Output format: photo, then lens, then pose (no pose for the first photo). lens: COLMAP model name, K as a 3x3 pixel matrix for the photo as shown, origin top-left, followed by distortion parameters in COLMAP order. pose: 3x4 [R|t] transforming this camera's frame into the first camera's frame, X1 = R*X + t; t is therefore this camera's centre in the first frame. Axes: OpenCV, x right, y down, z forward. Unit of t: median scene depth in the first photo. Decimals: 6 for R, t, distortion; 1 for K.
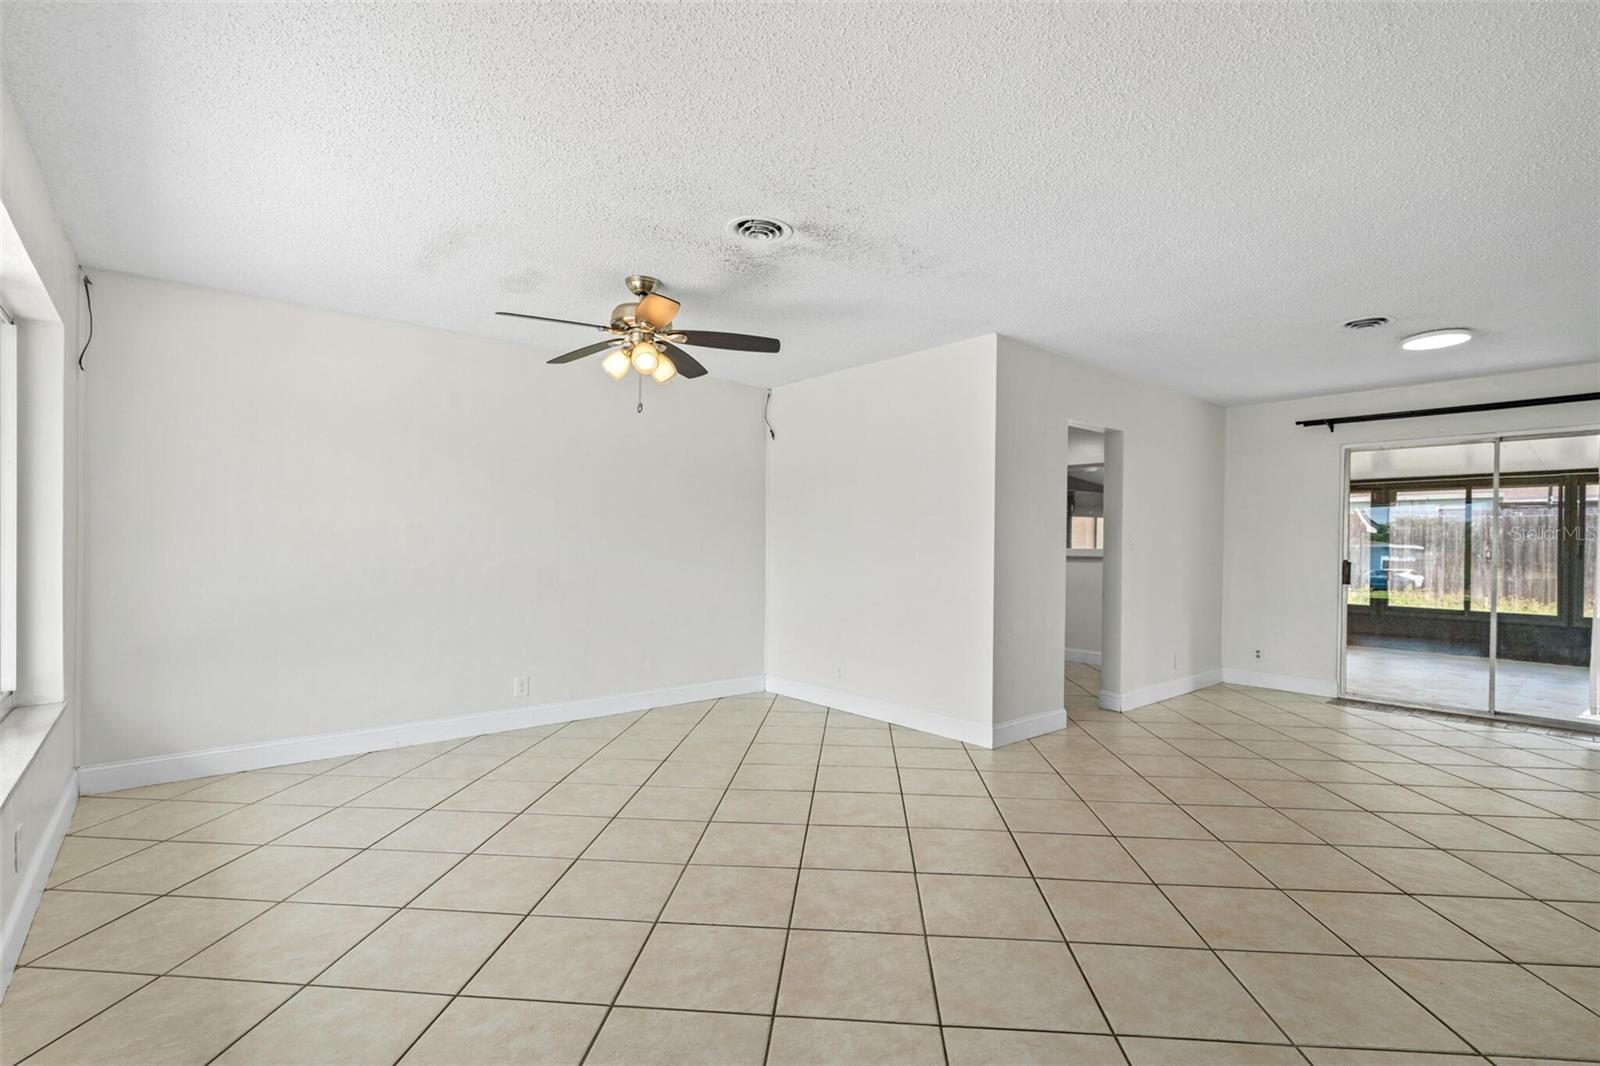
lens RADIAL K [[723.2, 0, 822.9], [0, 723.2, 547.5], [0, 0, 1]] dist [-0.009804, 0.002459]
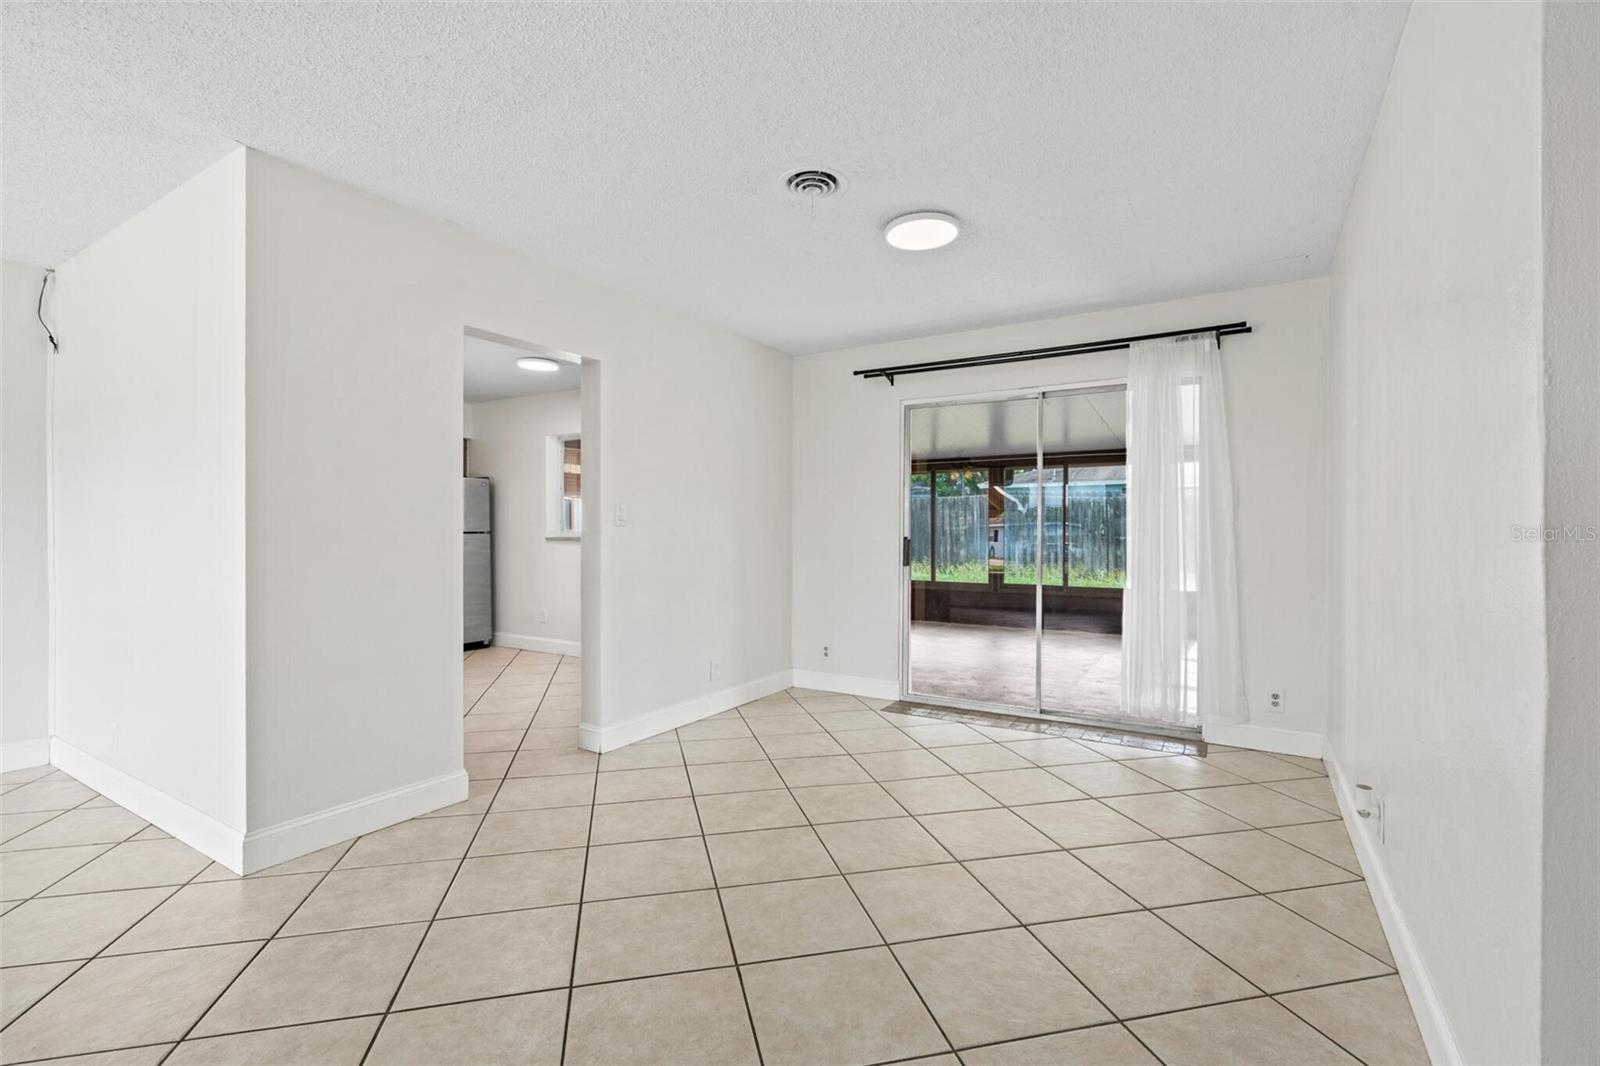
lens RADIAL K [[723.2, 0, 795.2], [0, 723.2, 528.0], [0, 0, 1]] dist [-0.009804, 0.002459]
pose [[0.950446, -0.011208, 0.310687, 0.335389], [0.013612, 0.999892, -0.005570, 0.010795], [-0.310591, 0.009523, 0.950496, 0.231527]]
